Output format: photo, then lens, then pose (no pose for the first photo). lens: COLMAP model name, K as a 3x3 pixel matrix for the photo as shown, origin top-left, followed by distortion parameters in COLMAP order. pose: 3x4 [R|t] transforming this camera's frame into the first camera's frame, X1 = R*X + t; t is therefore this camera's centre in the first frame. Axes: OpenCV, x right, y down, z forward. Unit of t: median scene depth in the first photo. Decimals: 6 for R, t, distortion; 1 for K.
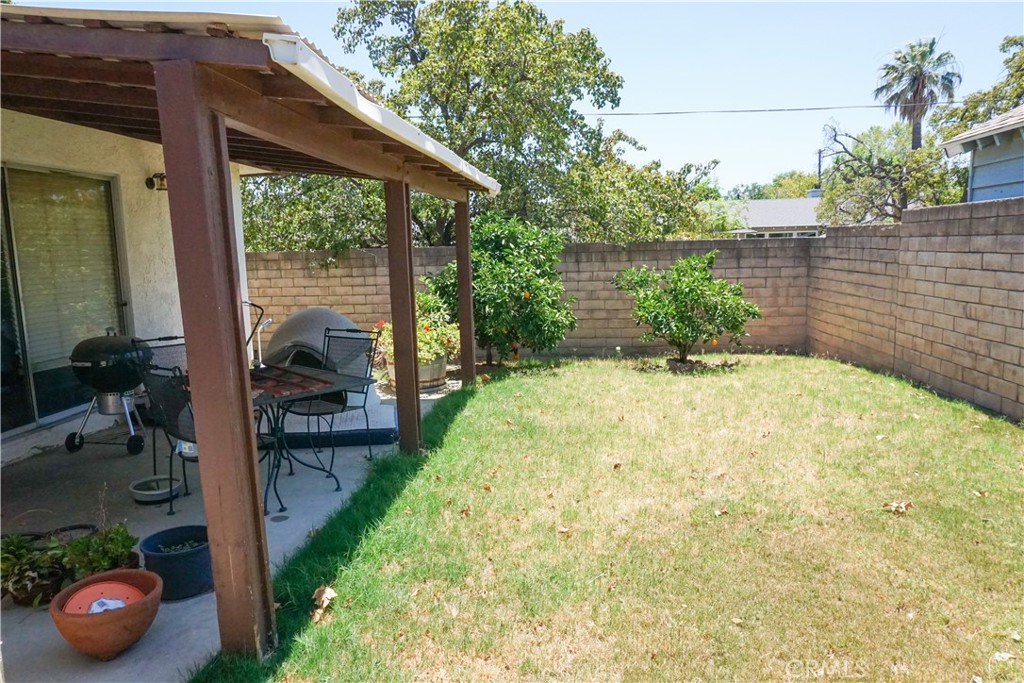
lens RADIAL K [[682.1, 0, 510.0], [0, 682.1, 343.1], [0, 0, 1]] dist [-0.050517, 0.029288]
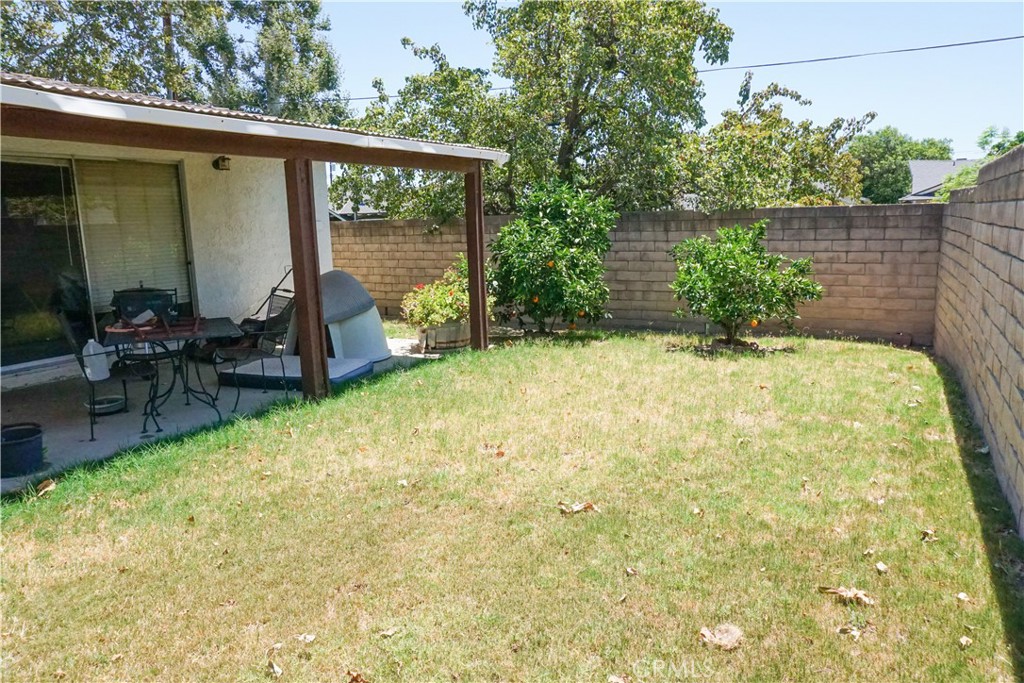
lens RADIAL K [[682.1, 0, 511.0], [0, 682.1, 337.7], [0, 0, 1]] dist [-0.050517, 0.029288]
pose [[0.918231, 0.068968, -0.389993, 0.287167], [-0.052517, 0.997228, 0.052703, -0.009778], [0.392547, -0.027913, 0.919308, 0.044017]]
